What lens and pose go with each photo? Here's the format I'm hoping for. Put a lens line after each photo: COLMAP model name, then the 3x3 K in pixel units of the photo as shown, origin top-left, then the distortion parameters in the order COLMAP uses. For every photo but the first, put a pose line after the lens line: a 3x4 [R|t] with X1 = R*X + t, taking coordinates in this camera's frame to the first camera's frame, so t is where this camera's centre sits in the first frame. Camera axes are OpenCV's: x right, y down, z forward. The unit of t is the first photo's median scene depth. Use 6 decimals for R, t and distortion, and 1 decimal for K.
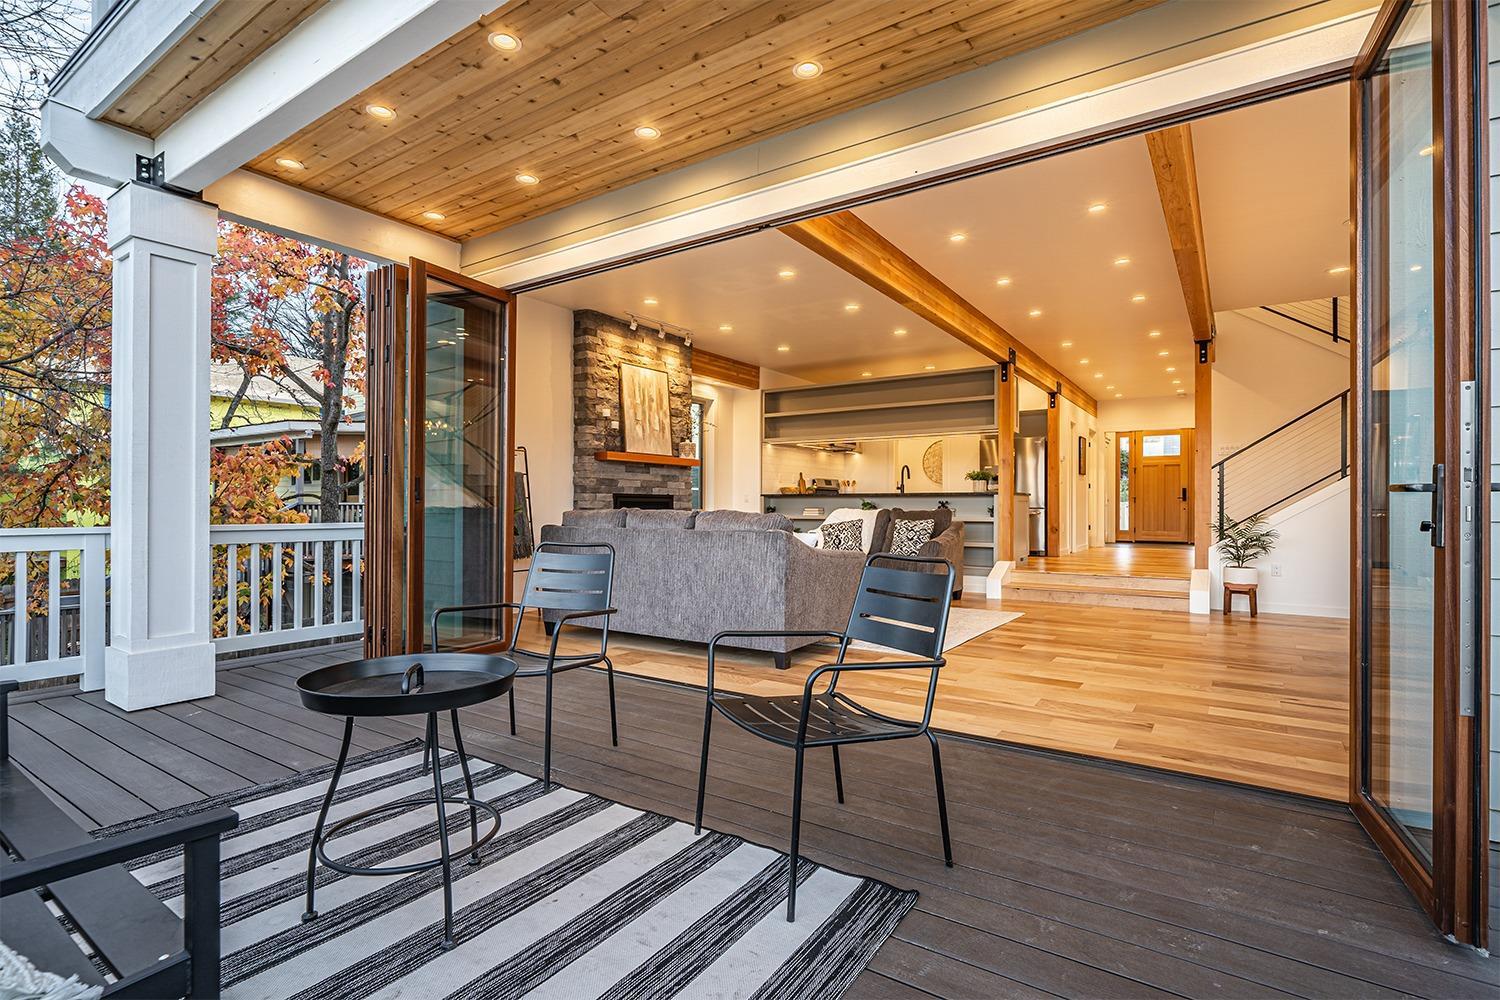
lens RADIAL K [[698.8, 0, 750.0], [0, 698.8, 500.0], [0, 0, 1]] dist [0.000237, 0.000005]
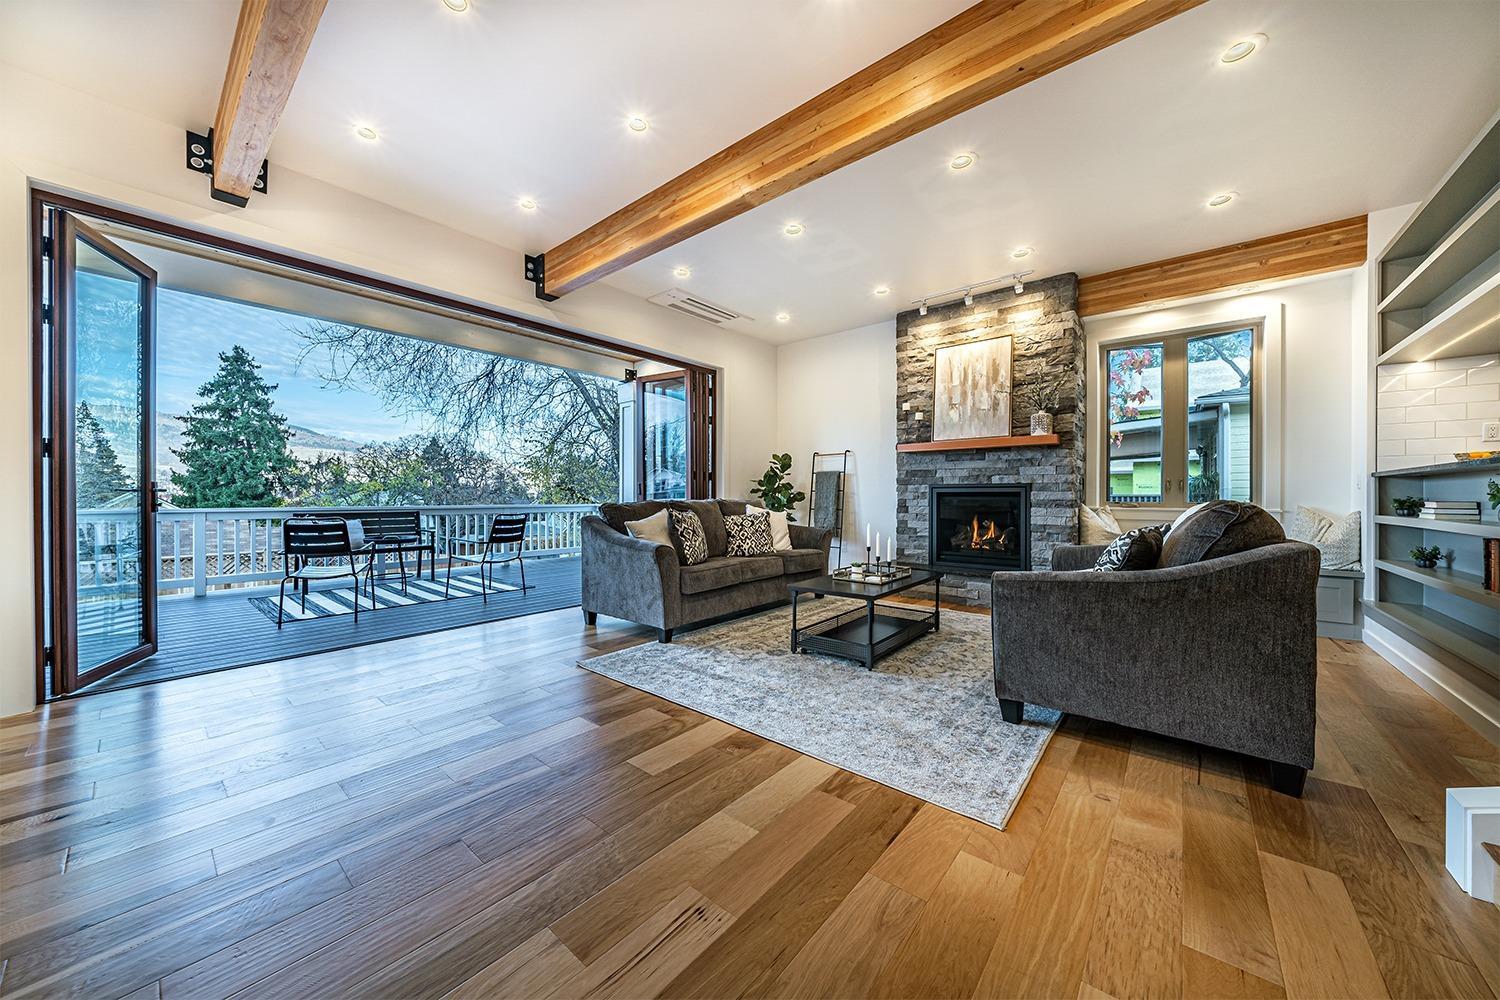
lens RADIAL K [[524.4, 0, 742.8], [0, 524.4, 488.1], [0, 0, 1]] dist [-0.000901, -0.000167]
pose [[-0.114131, -0.011269, -0.993402, 0.542929], [0.007756, 0.999895, -0.012233, 0.002832], [0.993435, -0.009101, -0.114031, 0.778914]]
